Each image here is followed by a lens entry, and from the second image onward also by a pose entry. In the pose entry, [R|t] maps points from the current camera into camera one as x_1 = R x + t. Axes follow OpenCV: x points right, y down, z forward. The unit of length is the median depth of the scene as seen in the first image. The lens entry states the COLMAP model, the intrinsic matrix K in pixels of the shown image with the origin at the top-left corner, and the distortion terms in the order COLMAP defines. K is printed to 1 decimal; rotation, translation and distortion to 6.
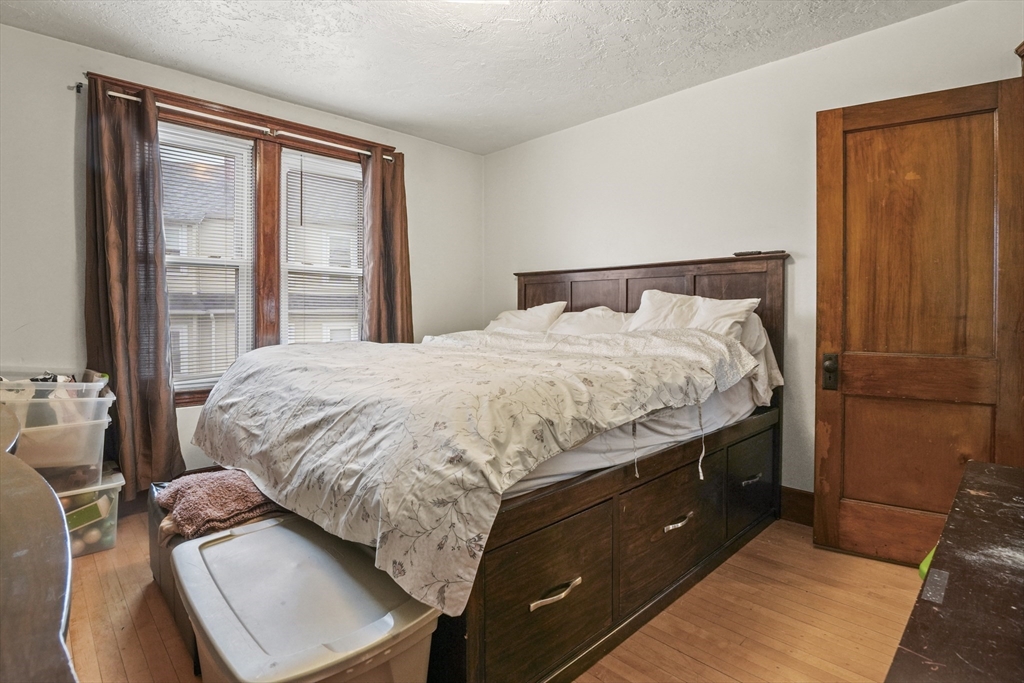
lens RADIAL K [[506.9, 0, 509.4], [0, 506.9, 331.5], [0, 0, 1]] dist [-0.015050, -0.000627]
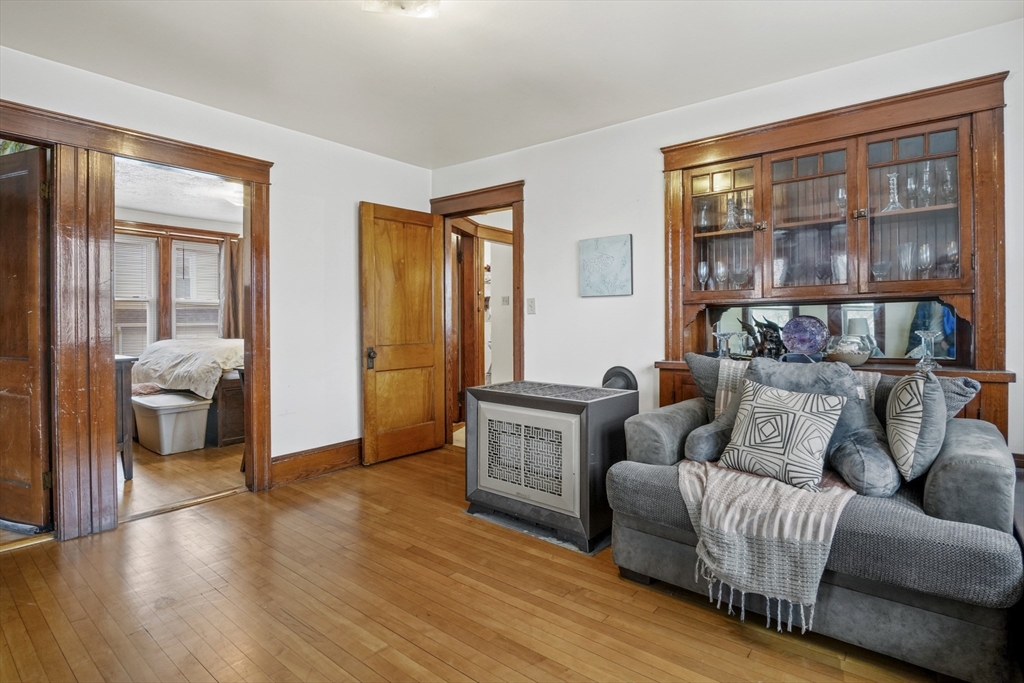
lens RADIAL K [[506.9, 0, 517.8], [0, 506.9, 331.6], [0, 0, 1]] dist [-0.015050, -0.000627]
pose [[0.989710, -0.020207, 0.141656, 0.617699], [0.022334, 0.999660, -0.013442, 0.049818], [-0.141336, 0.016467, 0.989825, -1.163794]]
